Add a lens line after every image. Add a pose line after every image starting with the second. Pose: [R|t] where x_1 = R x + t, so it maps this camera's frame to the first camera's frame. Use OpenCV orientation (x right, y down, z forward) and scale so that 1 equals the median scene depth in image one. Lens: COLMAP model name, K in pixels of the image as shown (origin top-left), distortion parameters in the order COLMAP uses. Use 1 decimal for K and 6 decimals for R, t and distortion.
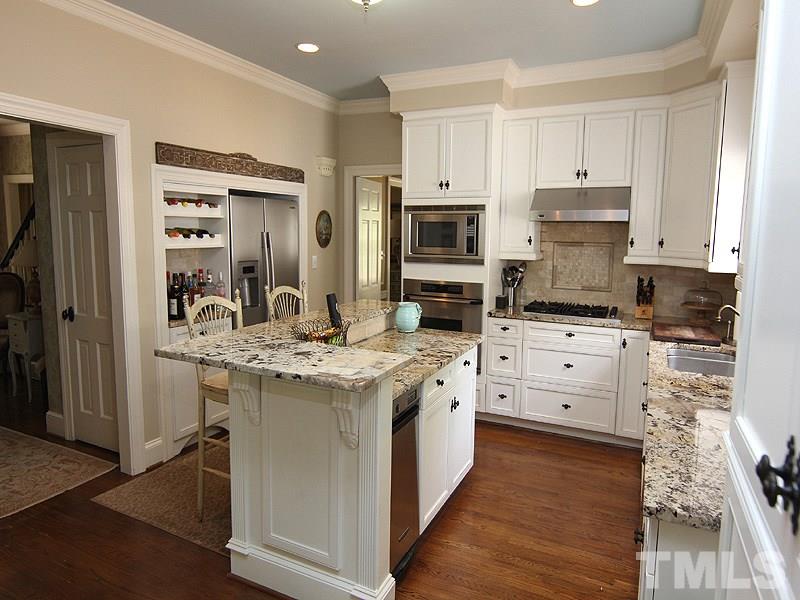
lens RADIAL K [[510.7, 0, 398.3], [0, 510.7, 292.9], [0, 0, 1]] dist [-0.014091, 0.004420]
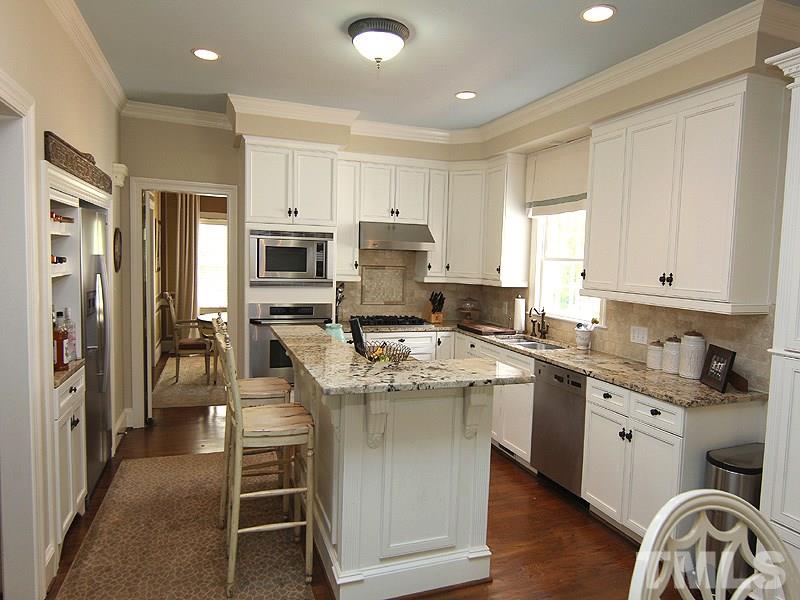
lens RADIAL K [[510.7, 0, 402.1], [0, 510.7, 300.5], [0, 0, 1]] dist [-0.014091, 0.004420]
pose [[0.690092, -0.051625, 0.721878, -0.559290], [0.065556, 0.997811, 0.008688, -0.026386], [-0.720747, 0.041328, 0.691966, 0.126811]]
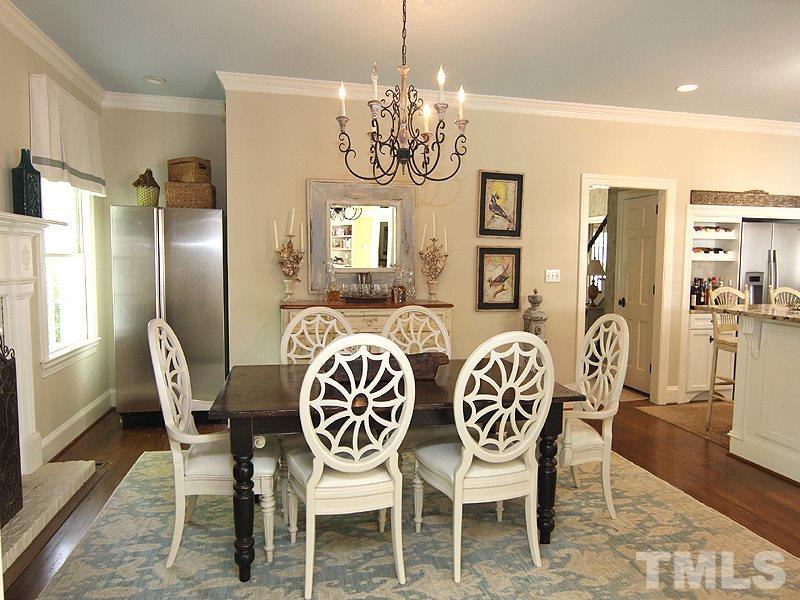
lens RADIAL K [[510.7, 0, 399.3], [0, 510.7, 297.2], [0, 0, 1]] dist [-0.014091, 0.004420]
pose [[0.631012, 0.044748, -0.774482, 0.141593], [-0.091948, 0.995612, -0.017390, 0.110587], [0.770305, 0.082185, 0.632357, -0.521878]]
